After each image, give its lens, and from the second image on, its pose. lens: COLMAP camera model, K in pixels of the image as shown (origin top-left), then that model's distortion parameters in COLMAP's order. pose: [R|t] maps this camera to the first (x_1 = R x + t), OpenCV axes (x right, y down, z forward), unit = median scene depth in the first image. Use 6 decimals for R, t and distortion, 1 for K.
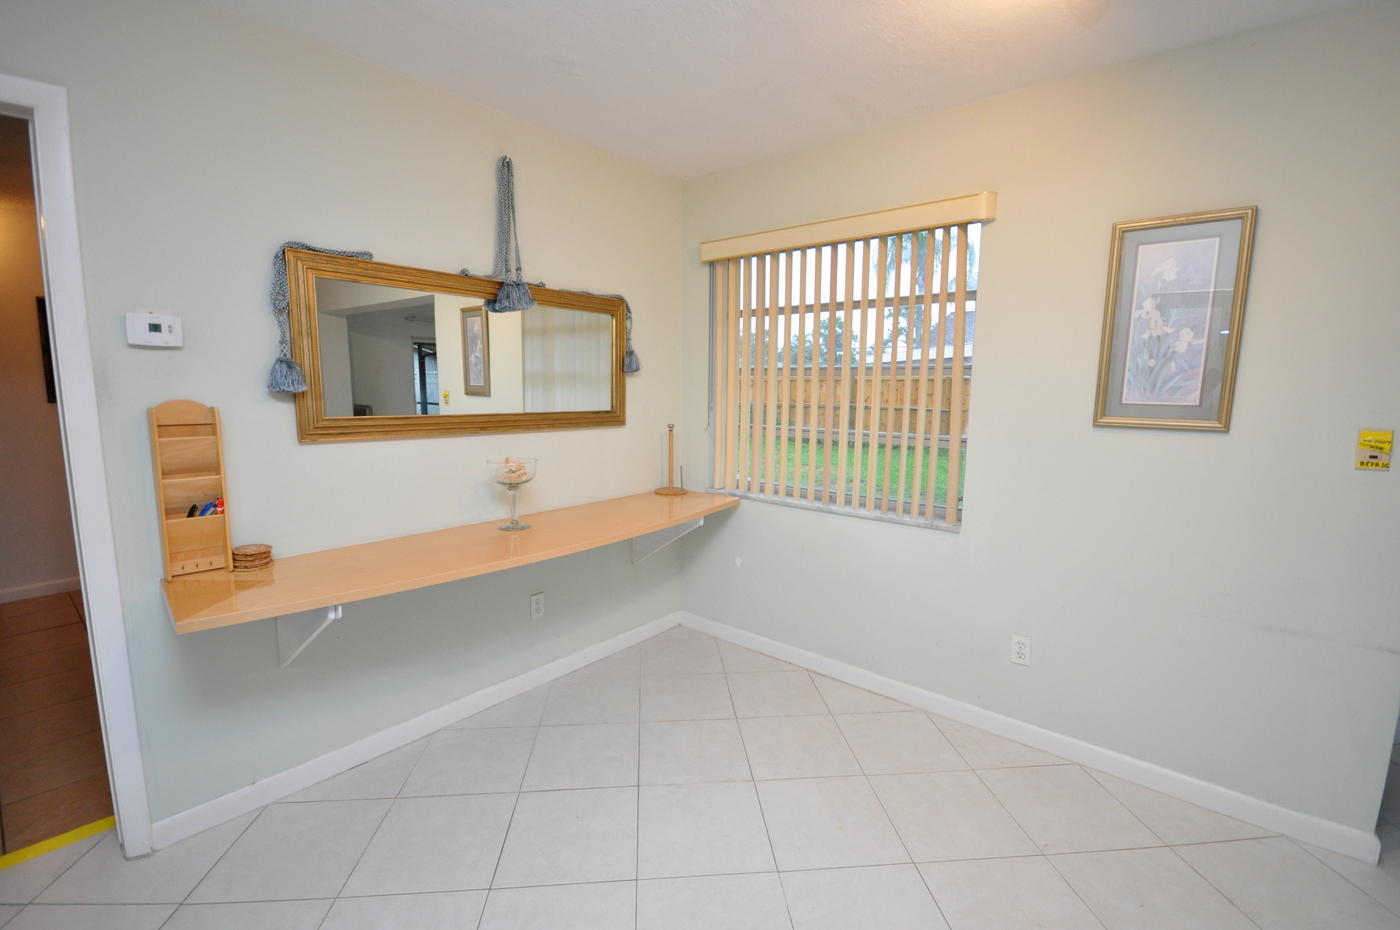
lens RADIAL K [[616.3, 0, 700.0], [0, 616.3, 465.0], [0, 0, 1]] dist [0.000322, 0.000012]
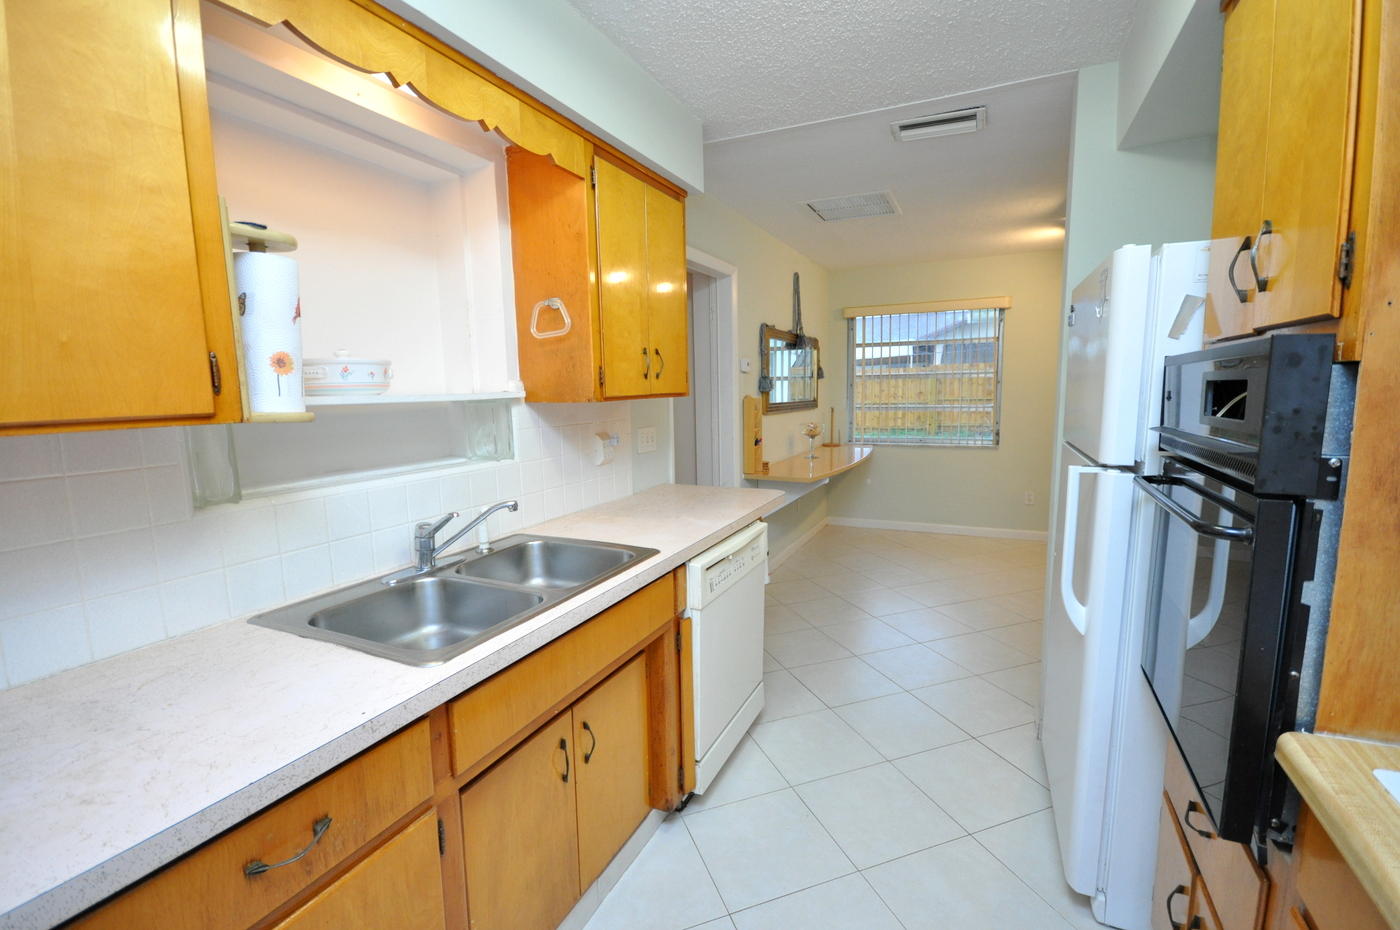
lens RADIAL K [[616.3, 0, 700.0], [0, 616.3, 465.0], [0, 0, 1]] dist [0.000322, 0.000012]
pose [[0.968989, -0.055049, 0.240896, -0.933892], [0.058656, 0.998248, -0.007822, 0.102235], [-0.240043, 0.021710, 0.970520, -0.708554]]
